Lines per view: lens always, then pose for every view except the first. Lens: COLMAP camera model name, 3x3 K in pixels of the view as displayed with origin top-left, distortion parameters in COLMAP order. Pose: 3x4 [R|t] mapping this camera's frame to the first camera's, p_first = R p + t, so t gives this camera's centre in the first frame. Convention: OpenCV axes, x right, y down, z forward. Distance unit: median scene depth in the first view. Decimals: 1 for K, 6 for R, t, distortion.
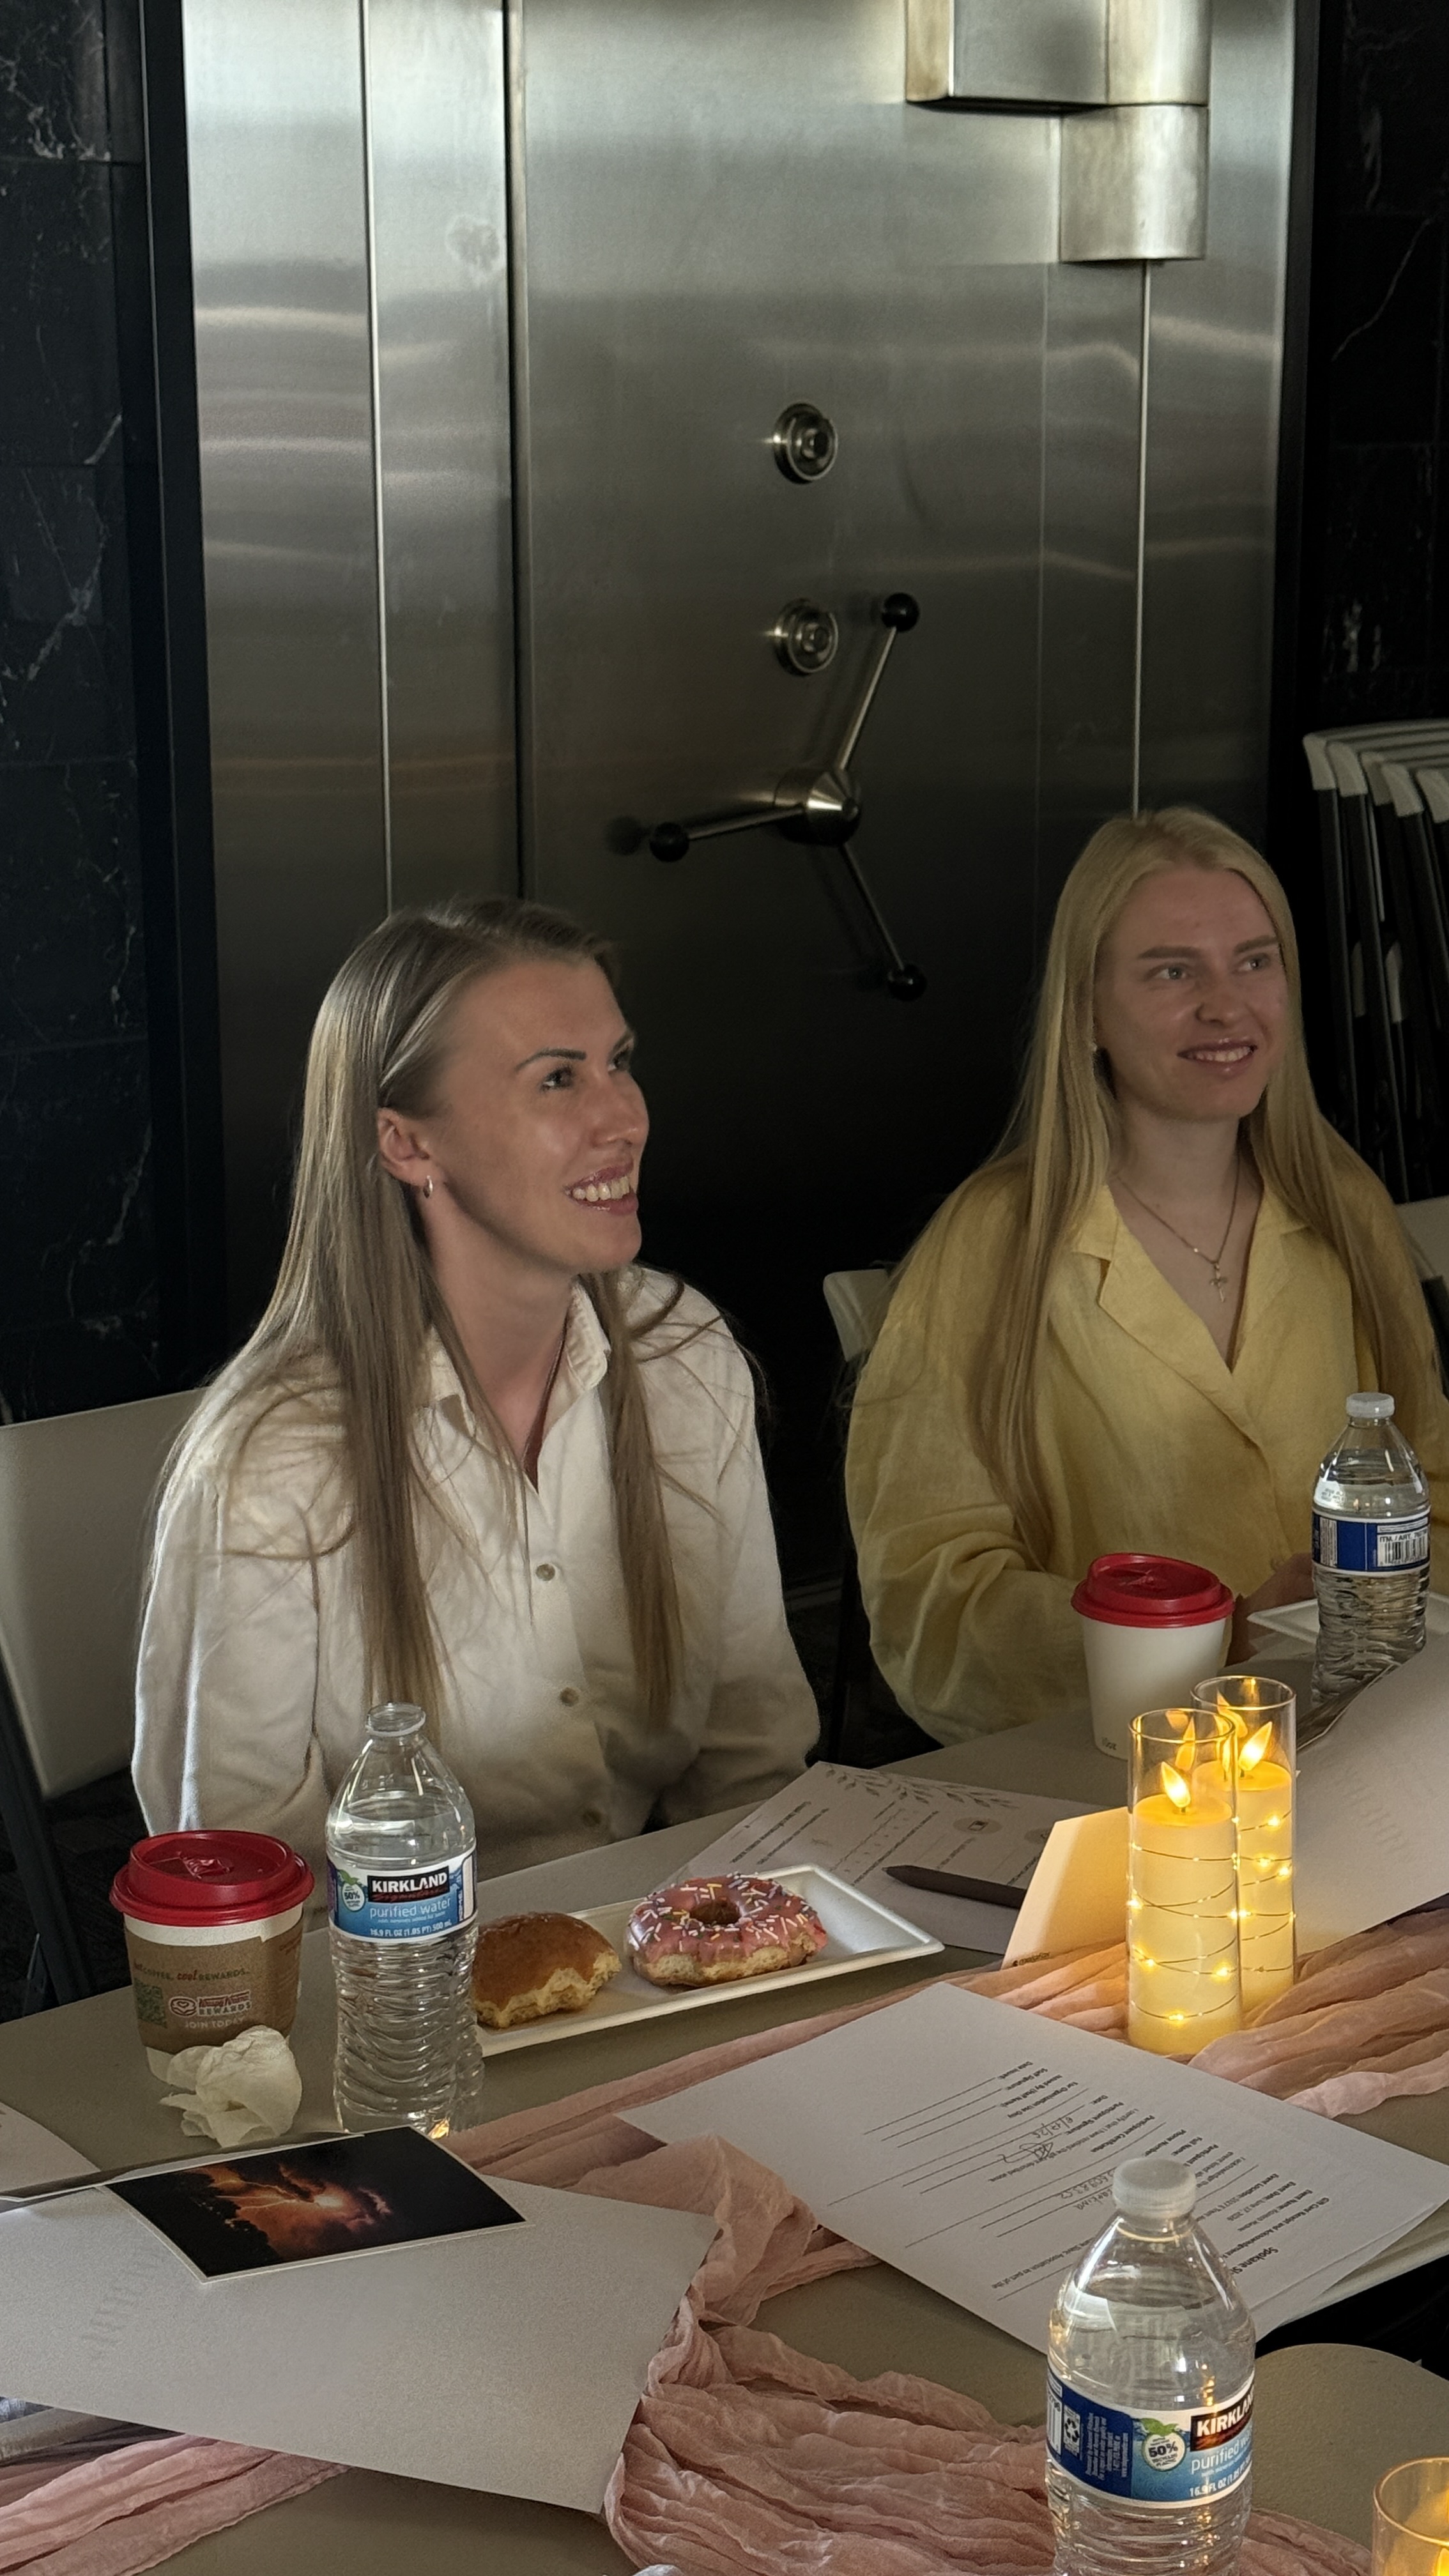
lens RADIAL K [[3871.0, 0, 732.2], [0, 3871.0, 1300.5], [0, 0, 1]] dist [-0.028949, 0.000000]
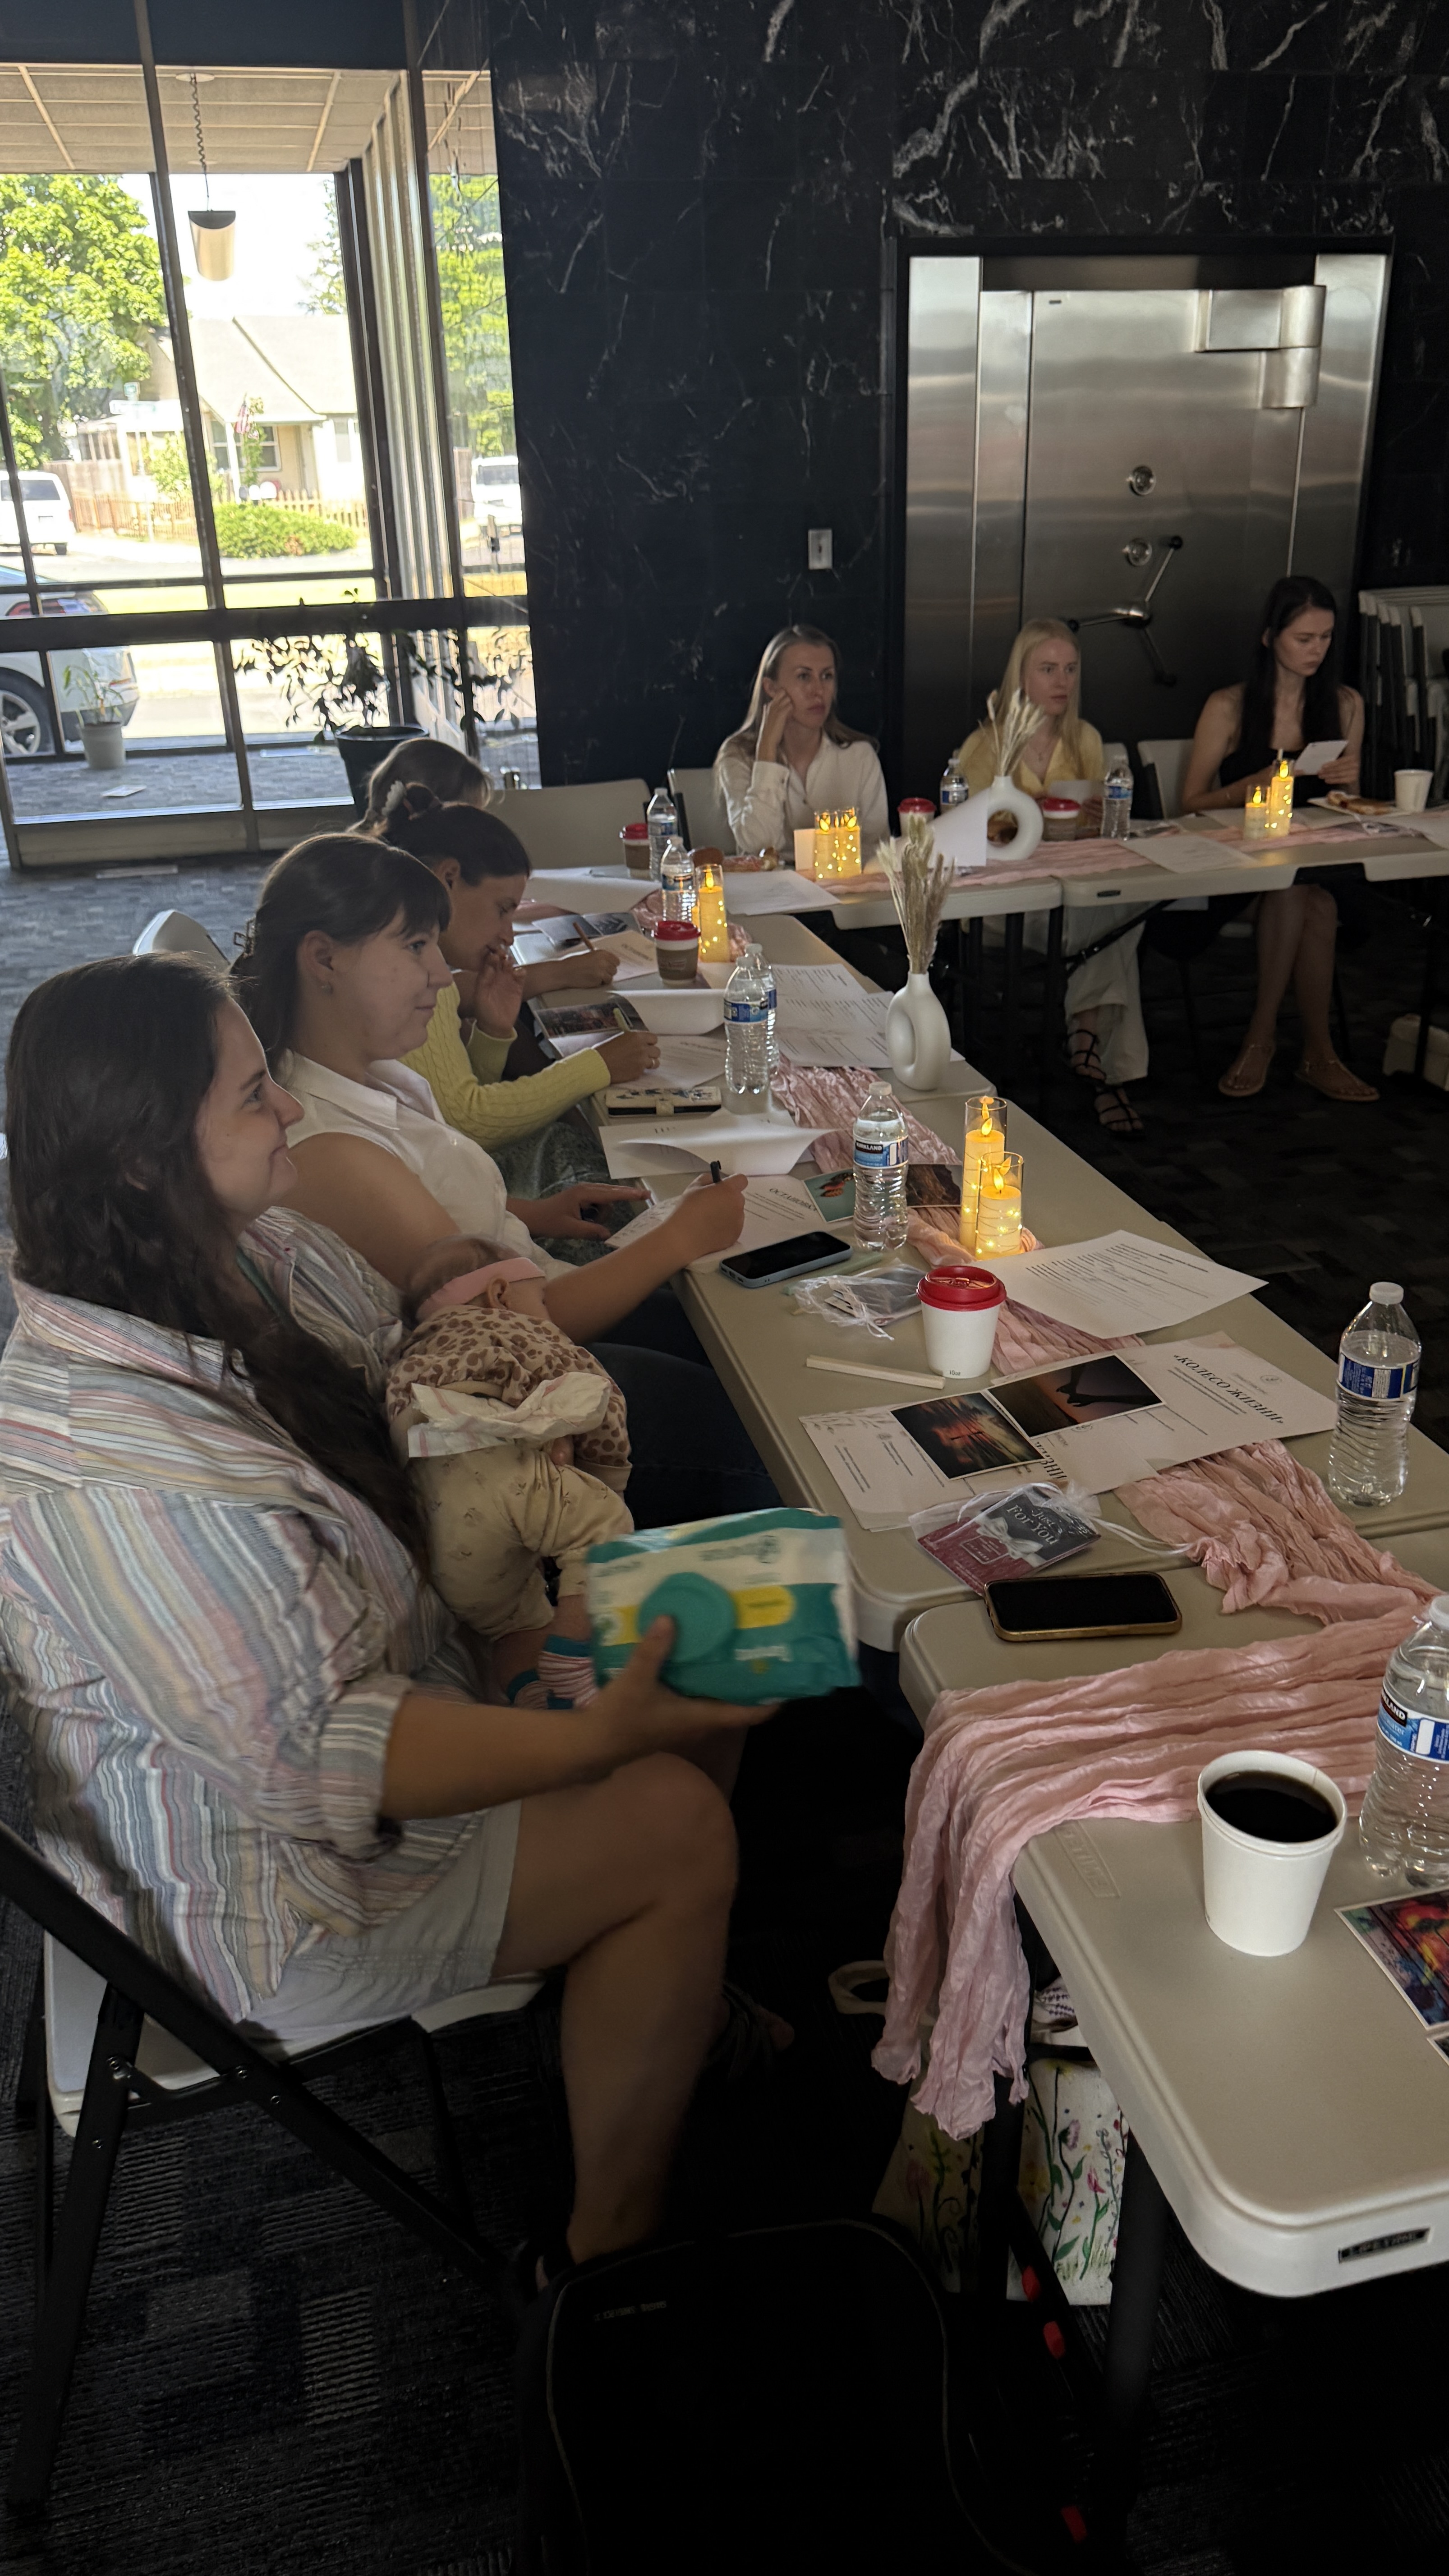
lens RADIAL K [[1791.9, 0, 704.9], [0, 1791.9, 1307.4], [0, 0, 1]] dist [-0.011913, -0.008422]
pose [[0.893528, 0.167079, -0.416765, 0.926337], [-0.069988, 0.968670, 0.238284, 0.193703], [0.443520, -0.183745, 0.877227, -1.020309]]
